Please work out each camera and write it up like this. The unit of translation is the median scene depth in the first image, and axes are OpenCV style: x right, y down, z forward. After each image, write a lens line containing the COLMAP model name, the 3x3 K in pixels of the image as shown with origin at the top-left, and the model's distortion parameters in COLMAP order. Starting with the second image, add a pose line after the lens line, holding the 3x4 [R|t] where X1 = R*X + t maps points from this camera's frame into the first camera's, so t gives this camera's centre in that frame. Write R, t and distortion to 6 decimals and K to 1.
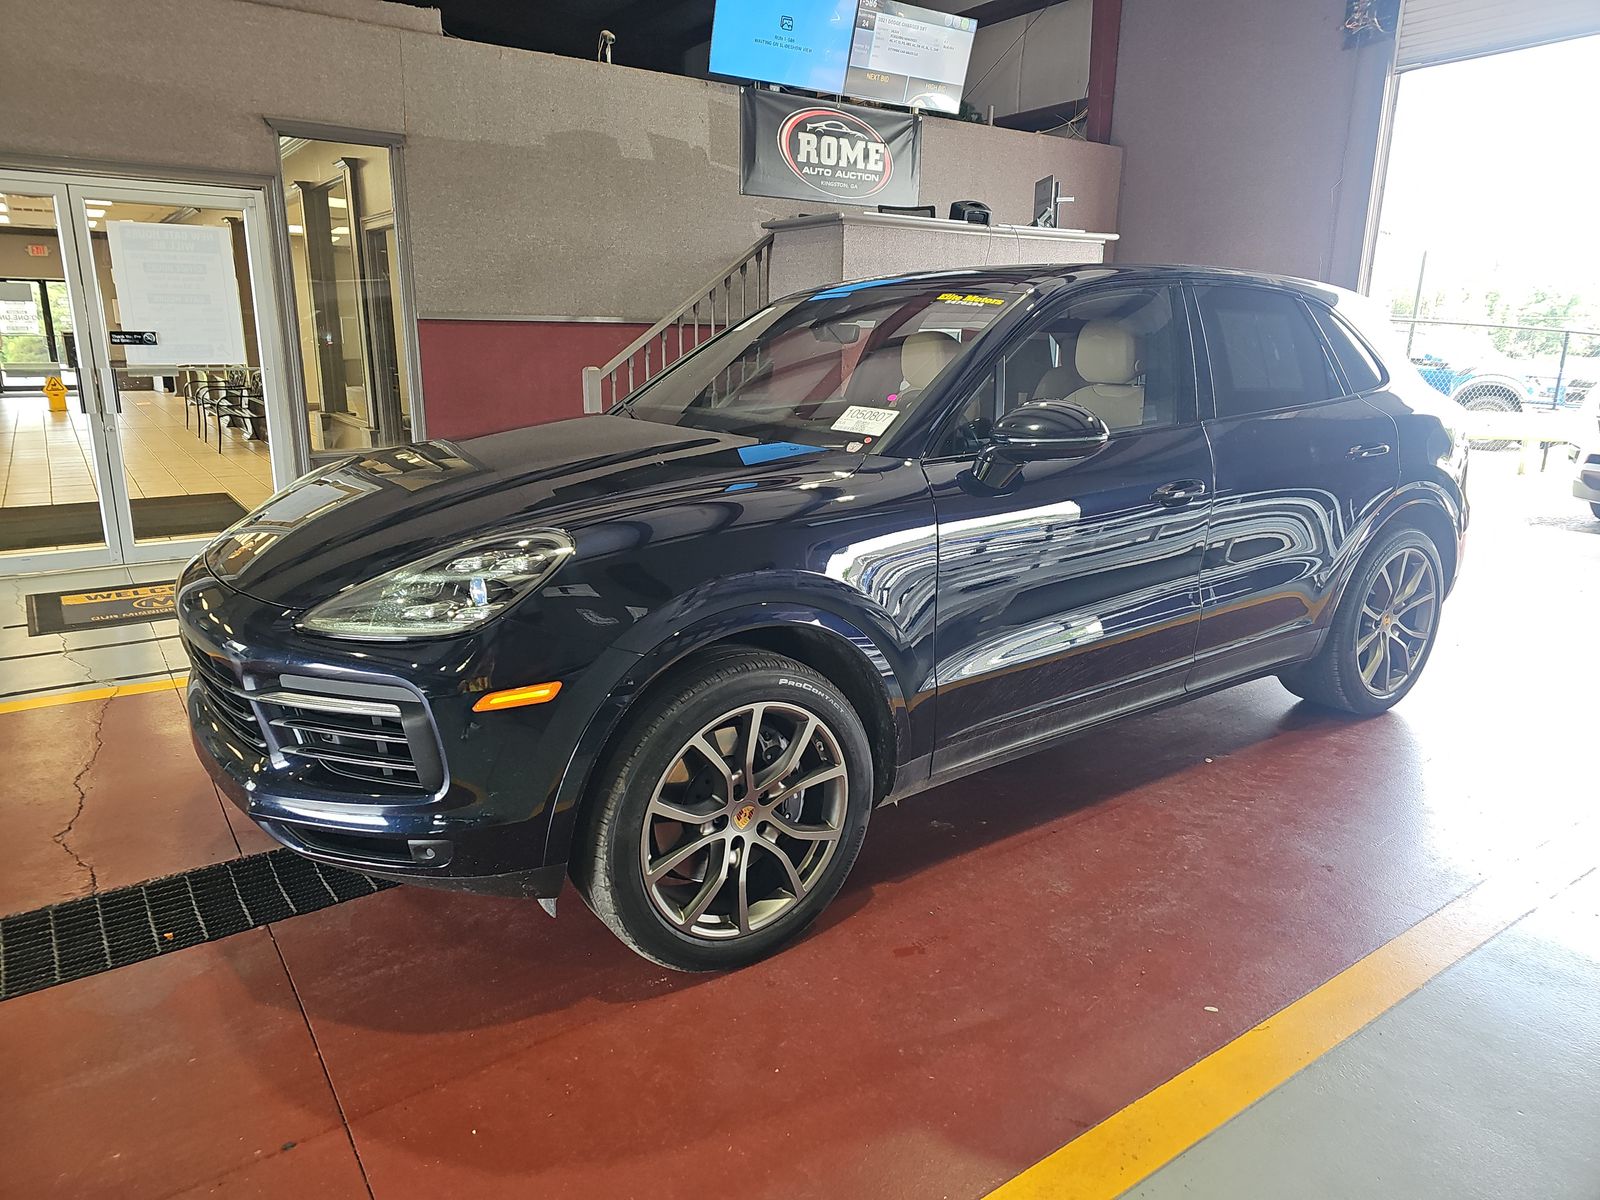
lens RADIAL K [[1024.8, 0, 796.2], [0, 1024.8, 599.4], [0, 0, 1]] dist [0.014579, -0.012465]
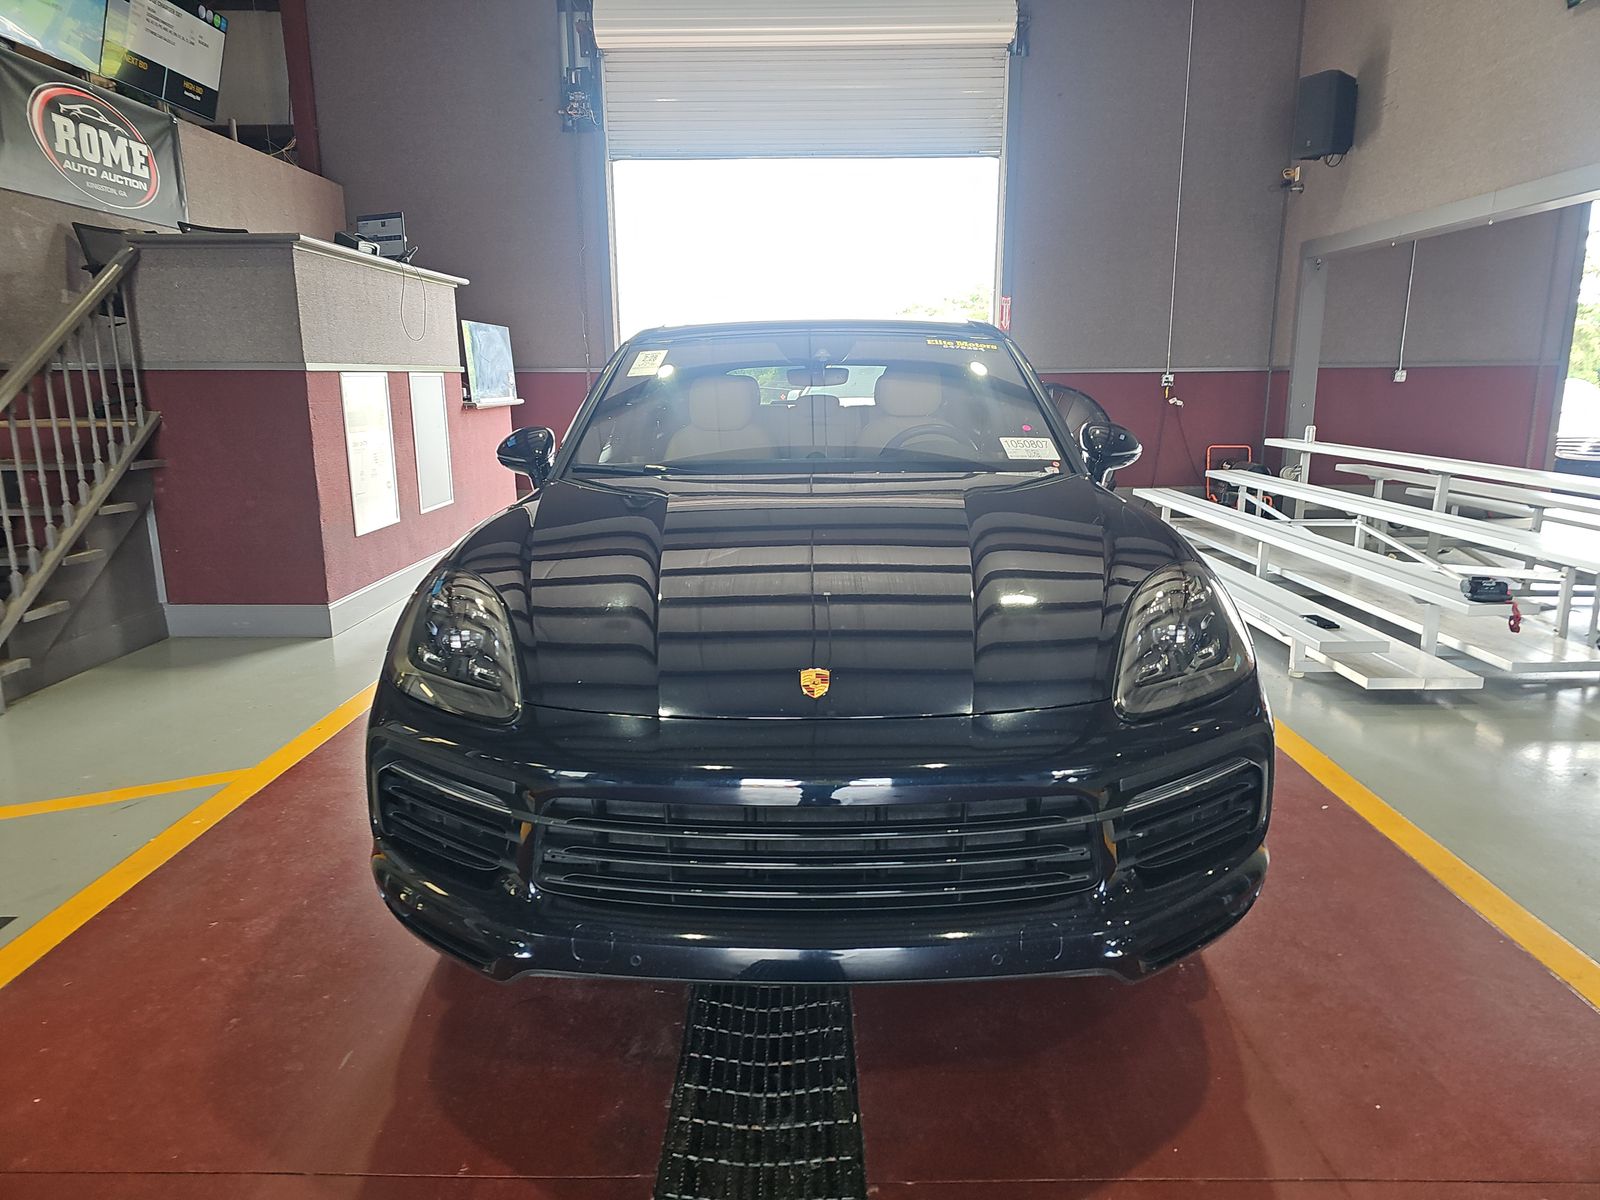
lens RADIAL K [[1024.8, 0, 799.0], [0, 1024.8, 596.5], [0, 0, 1]] dist [0.014579, -0.012465]
pose [[0.584696, -0.179019, 0.791254, -0.323655], [0.212094, 0.975158, 0.063900, -0.047001], [-0.783037, 0.130458, 0.608139, 0.169184]]
